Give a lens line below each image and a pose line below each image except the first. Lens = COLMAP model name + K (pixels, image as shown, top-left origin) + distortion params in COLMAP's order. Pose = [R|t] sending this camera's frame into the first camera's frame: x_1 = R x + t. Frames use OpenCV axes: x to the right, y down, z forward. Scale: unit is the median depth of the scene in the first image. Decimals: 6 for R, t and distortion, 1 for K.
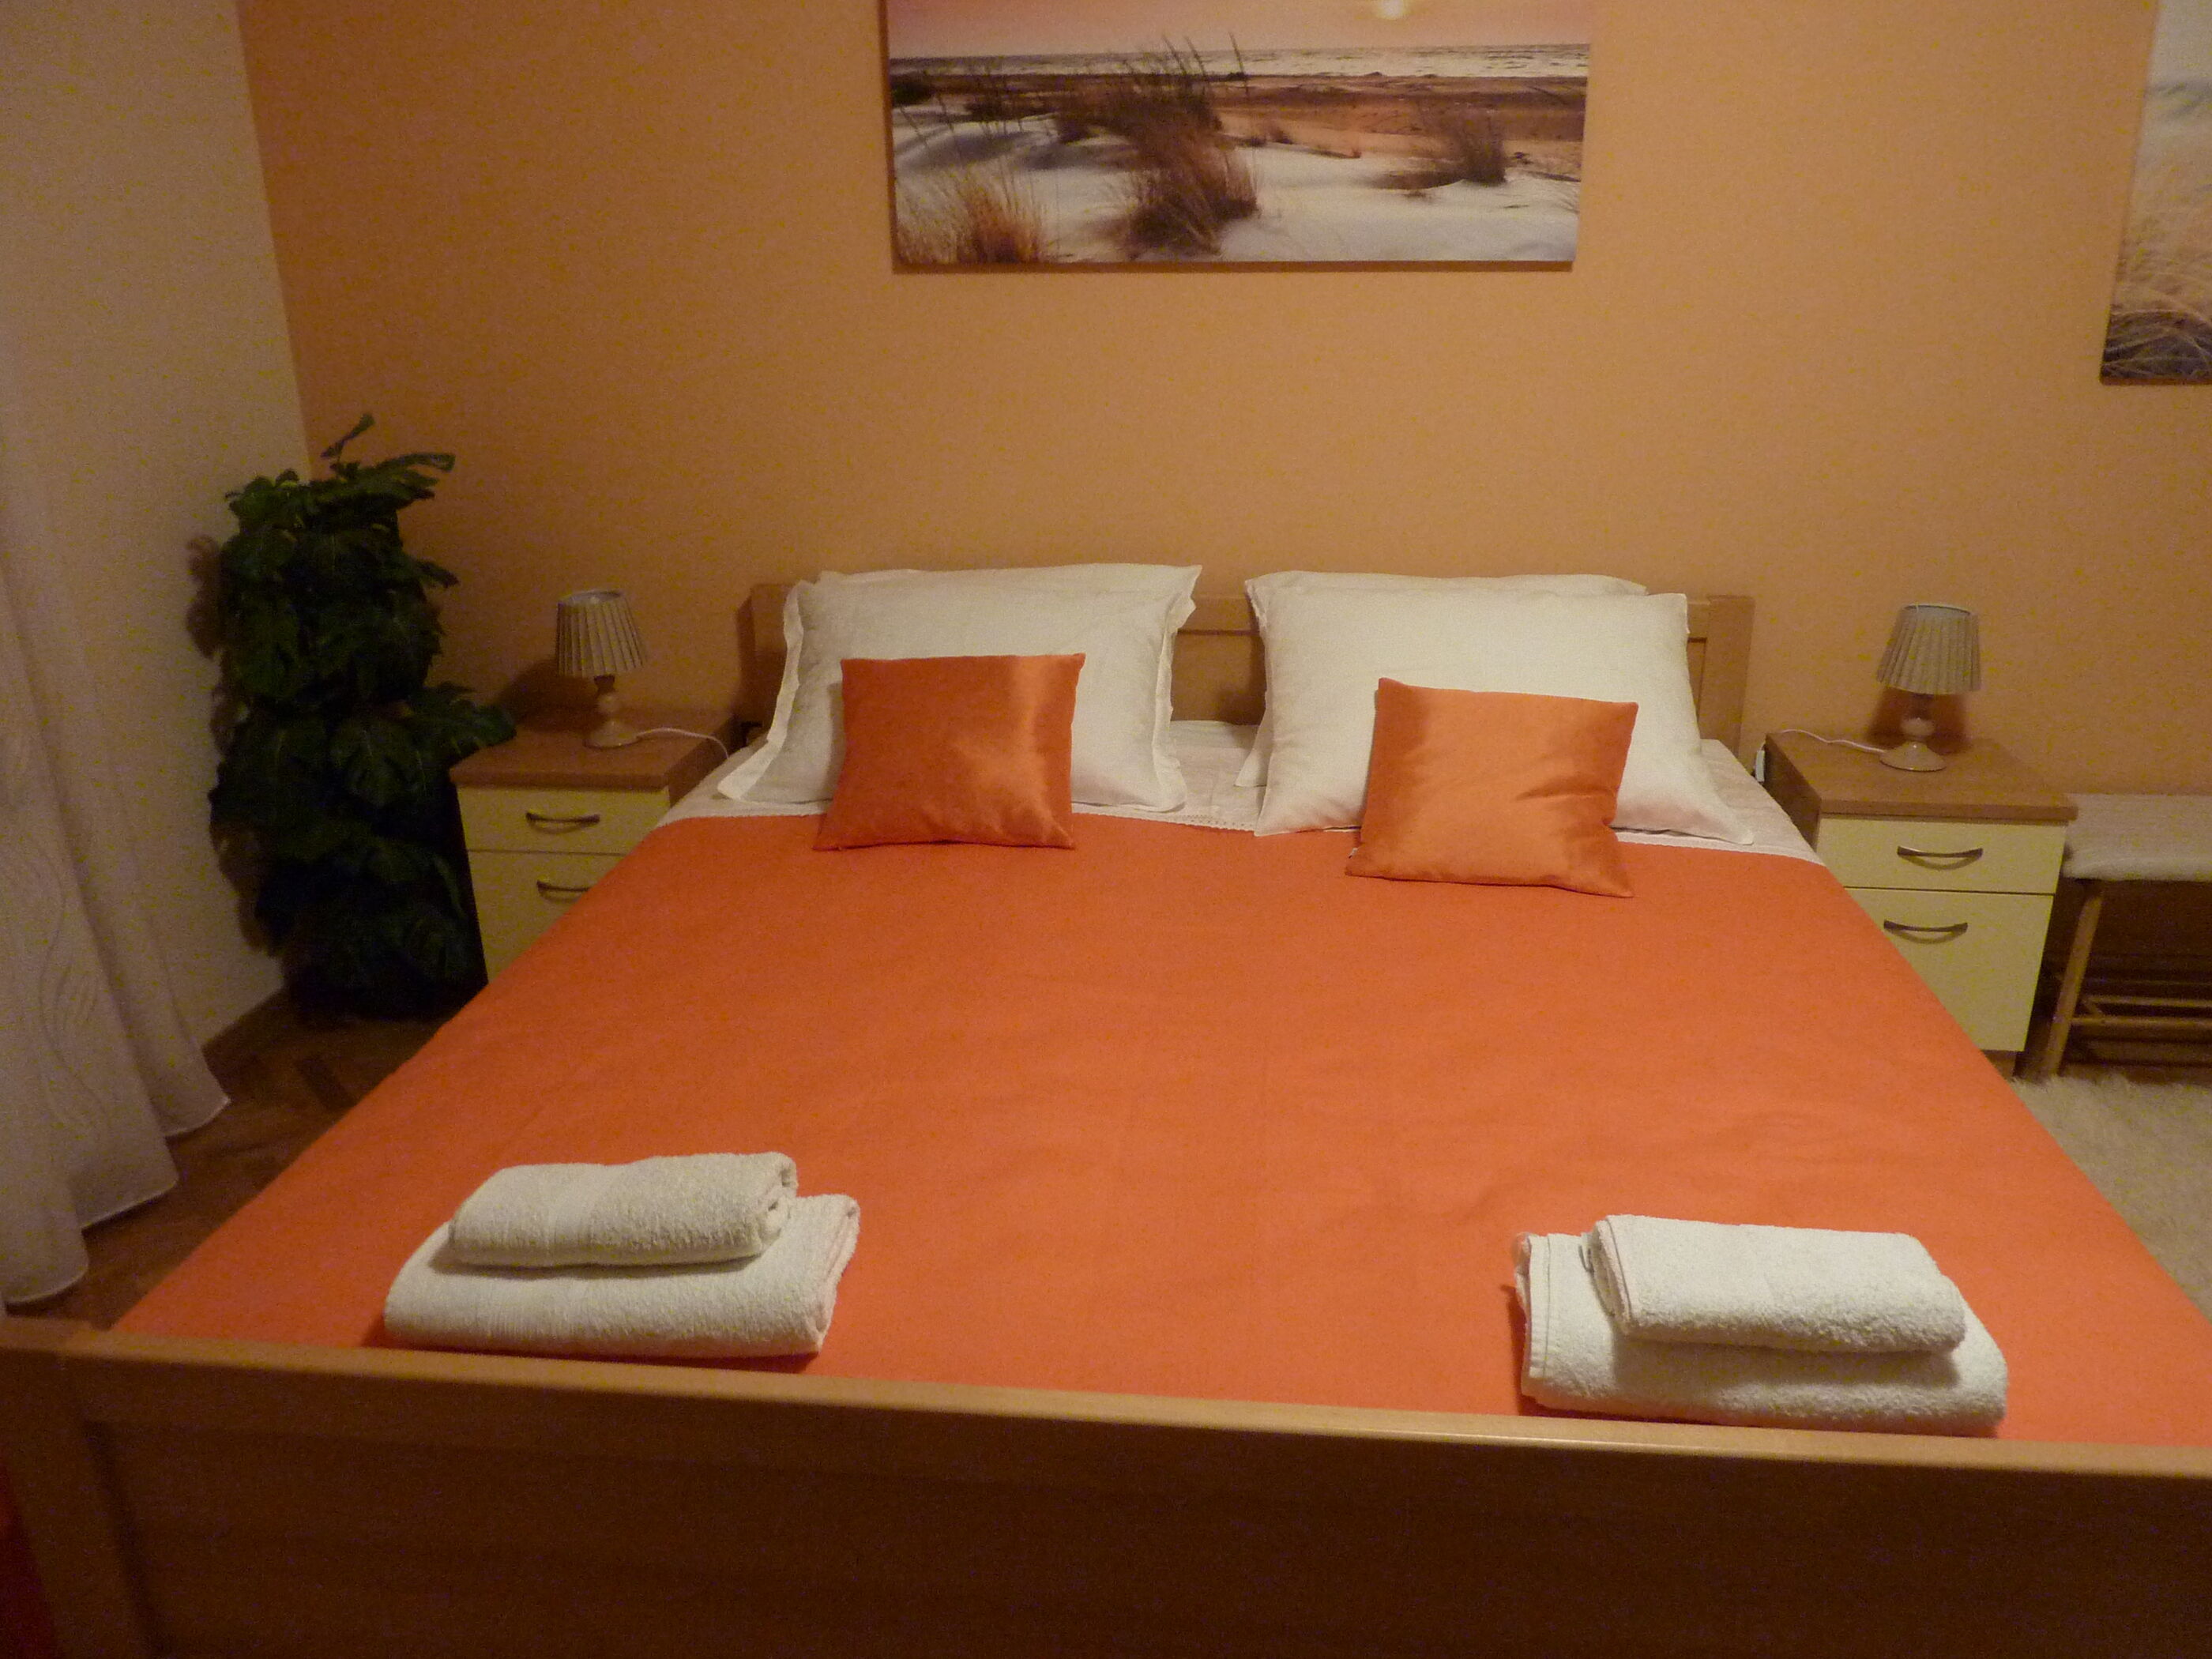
lens RADIAL K [[1643.0, 0, 1122.2], [0, 1643.0, 827.4], [0, 0, 1]] dist [-0.023500, -0.010846]
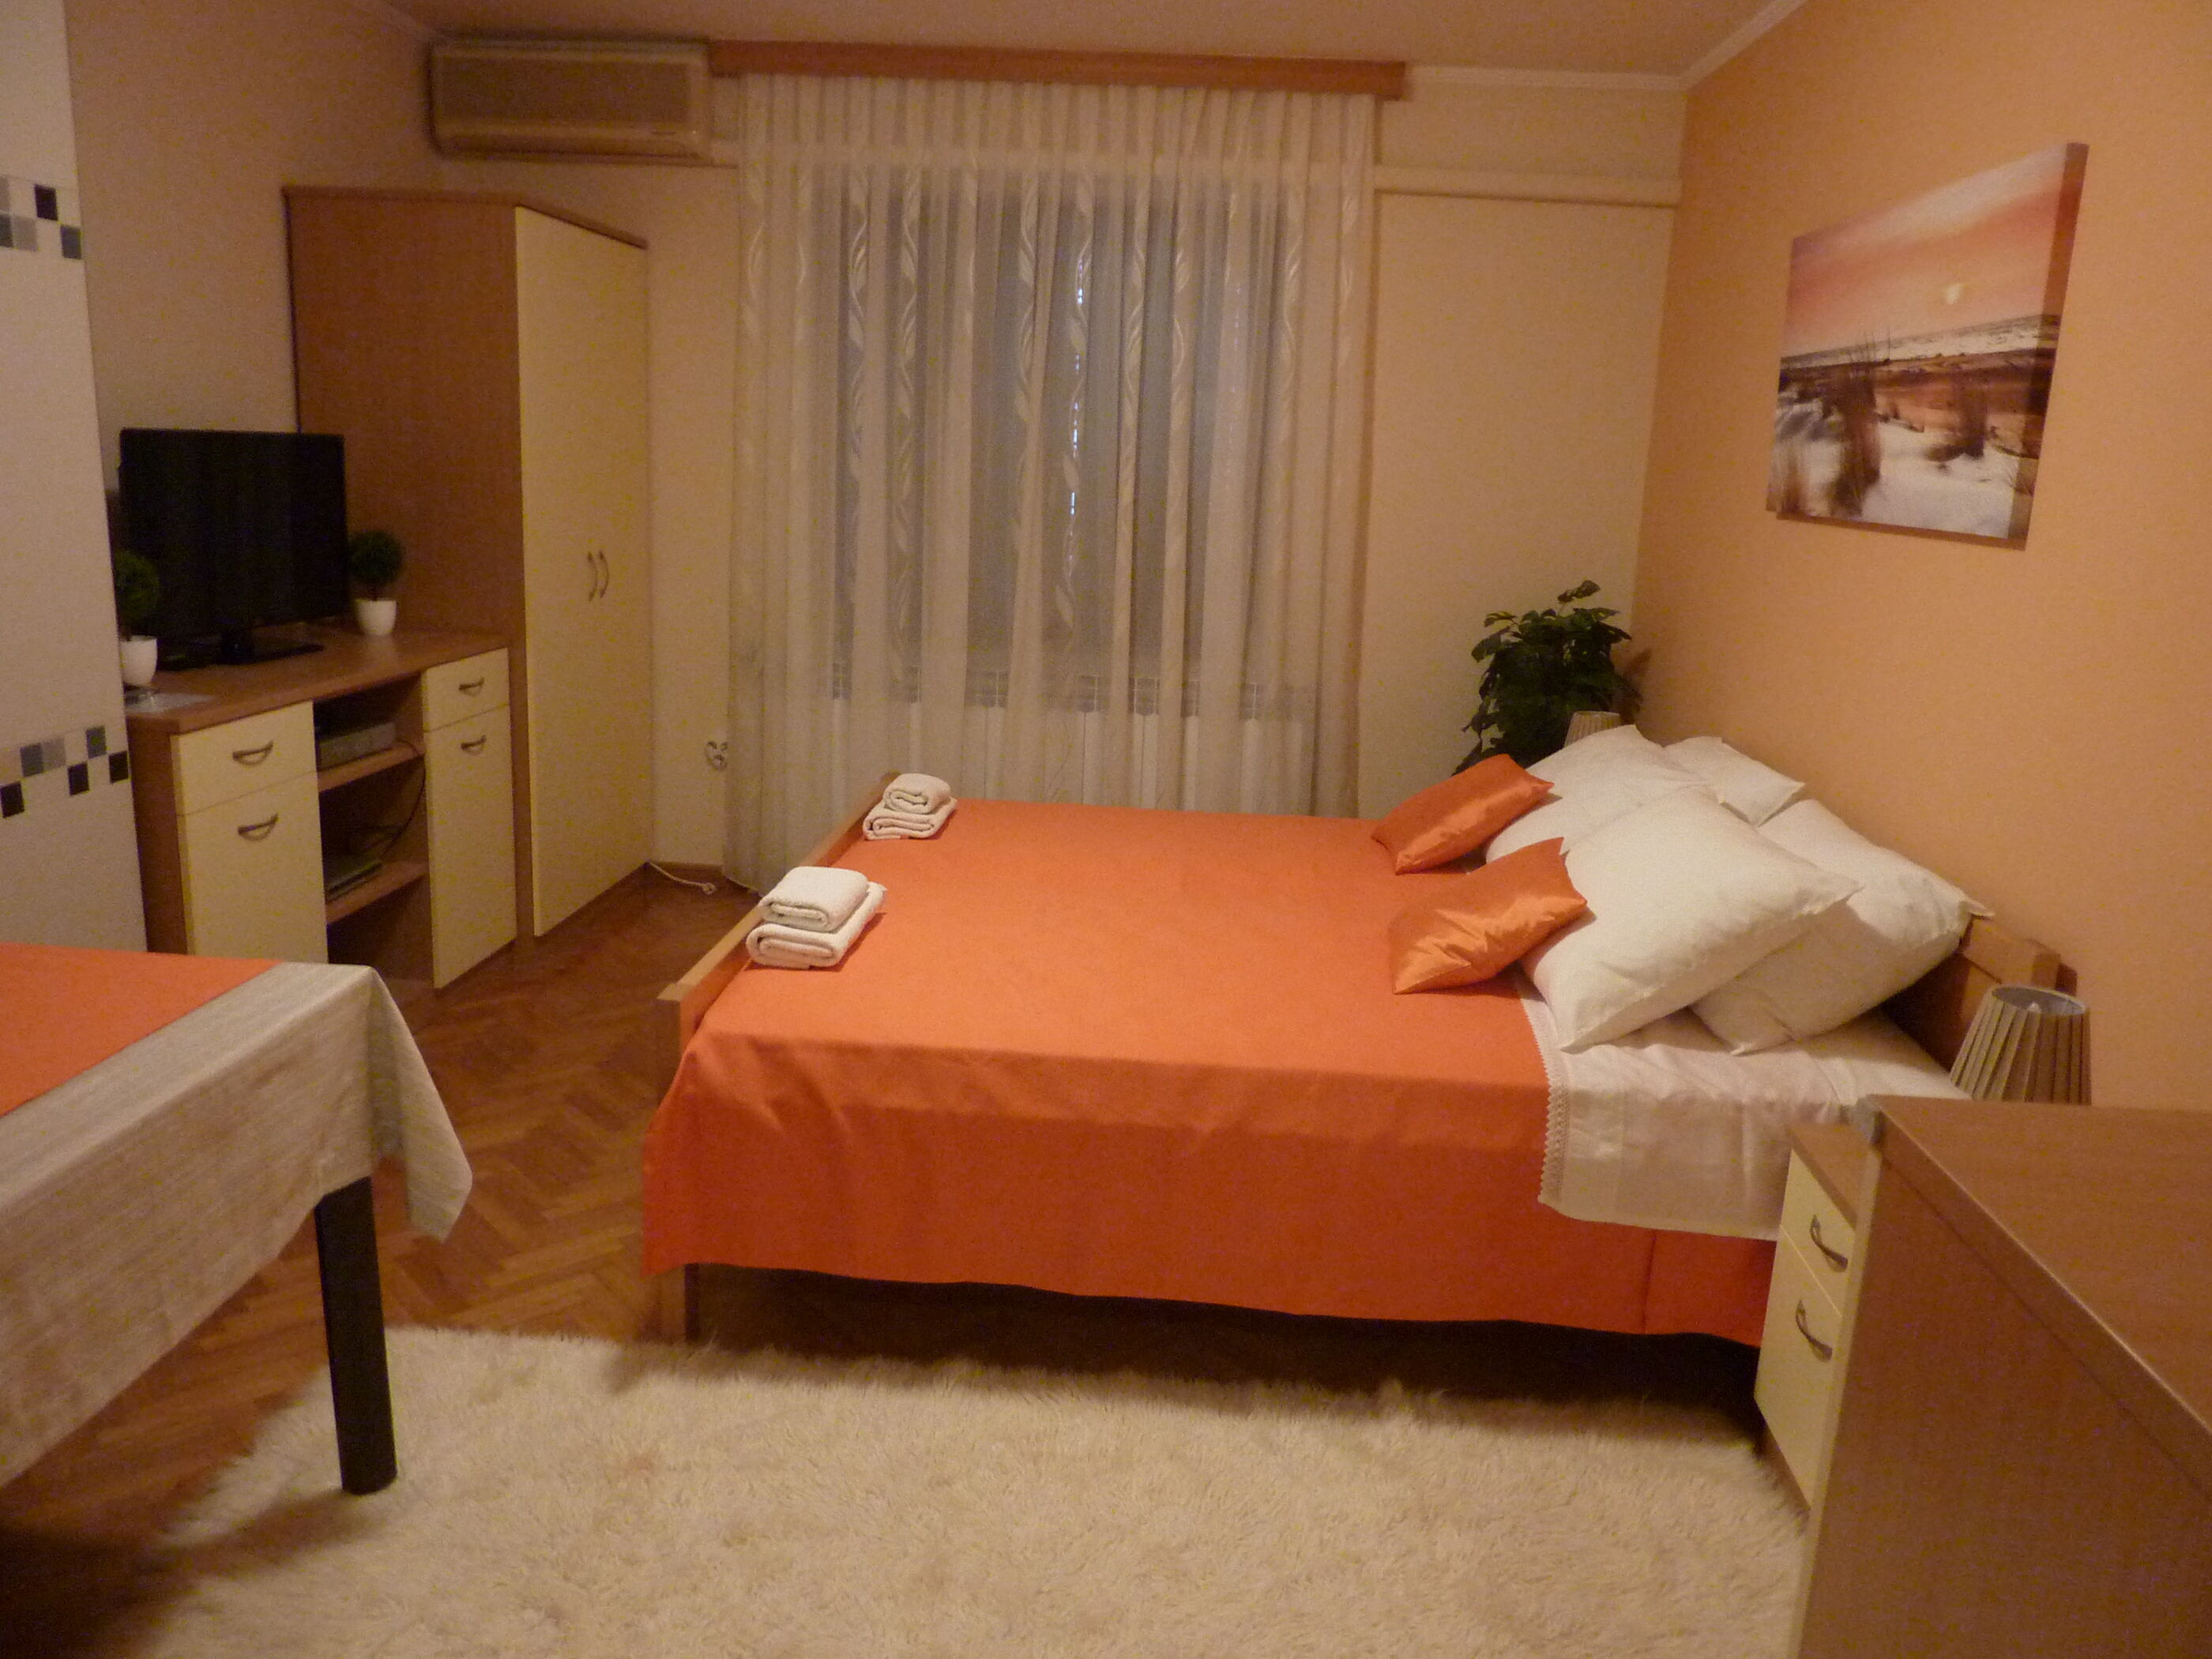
lens RADIAL K [[1643.0, 0, 1126.2], [0, 1643.0, 833.1], [0, 0, 1]] dist [-0.023500, -0.010846]
pose [[0.050086, 0.237188, -0.970172, 1.199648], [-0.374361, 0.905028, 0.201935, -0.197745], [0.925930, 0.353080, 0.134124, 0.481292]]
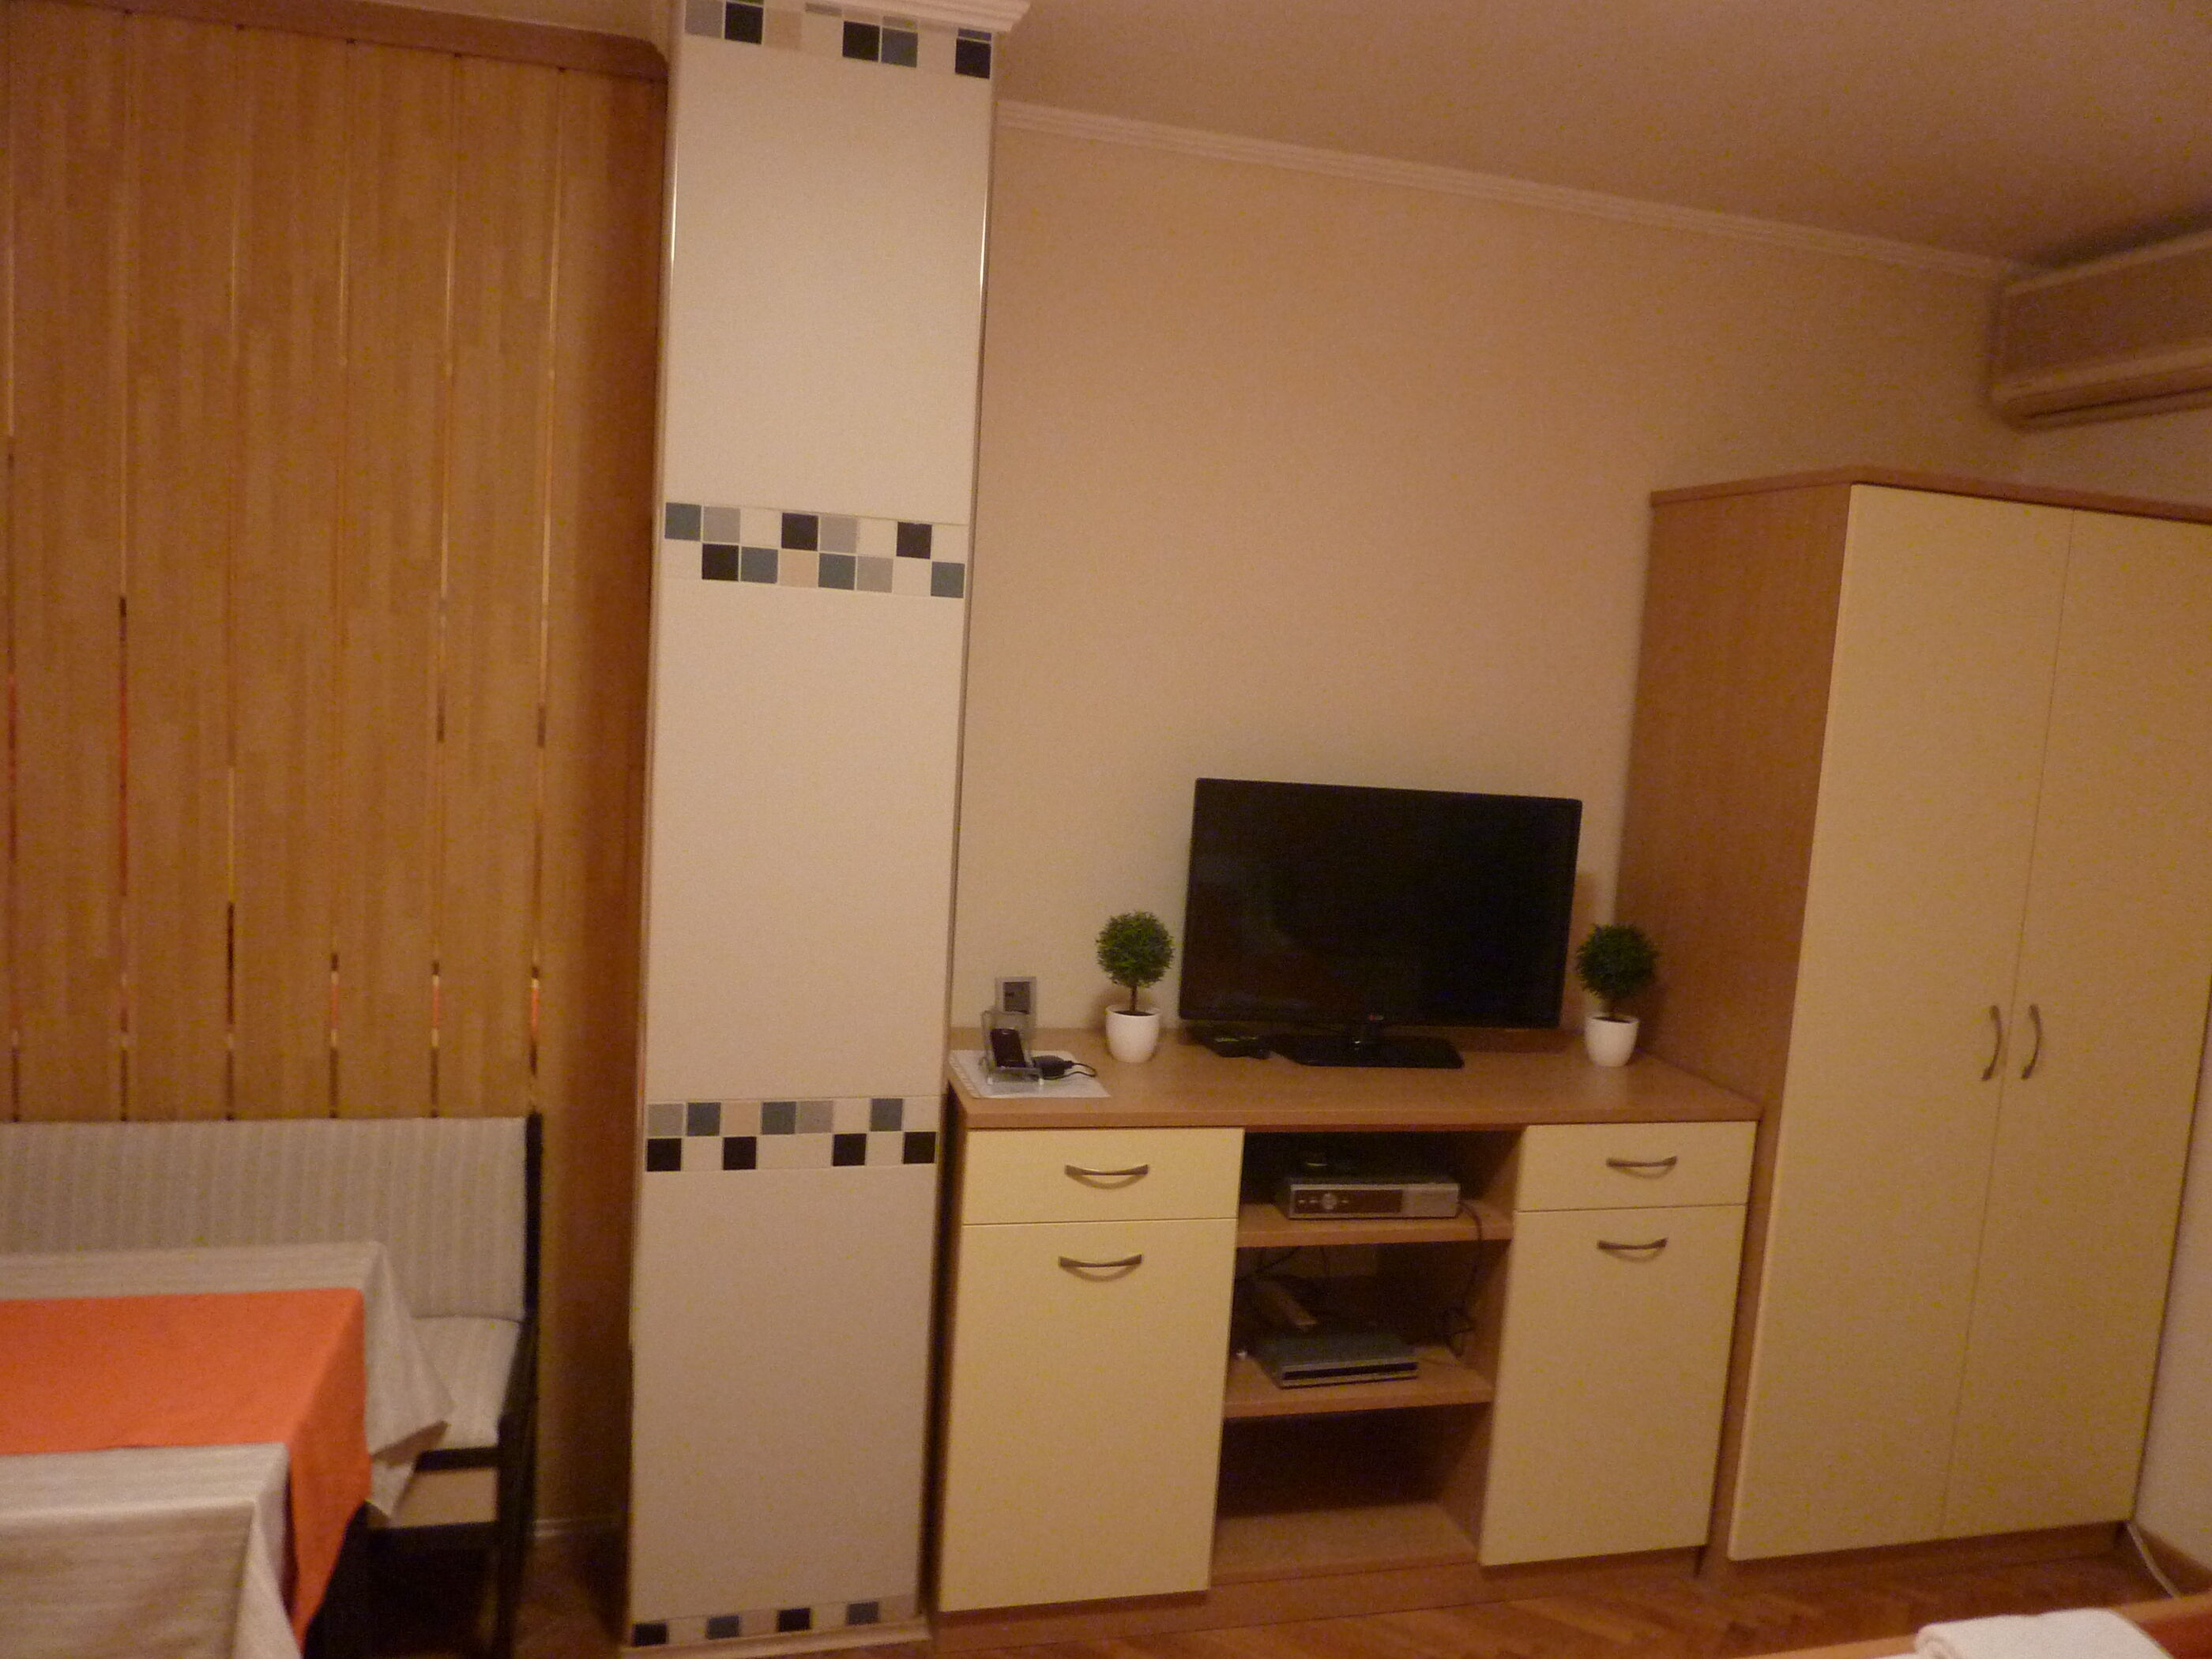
lens RADIAL K [[1643.0, 0, 1127.5], [0, 1643.0, 826.0], [0, 0, 1]] dist [-0.023500, -0.010846]
pose [[-0.932623, -0.014877, -0.360544, 0.383769], [-0.171263, 0.897697, 0.405966, -0.344381], [0.317620, 0.440362, -0.839761, 0.743415]]
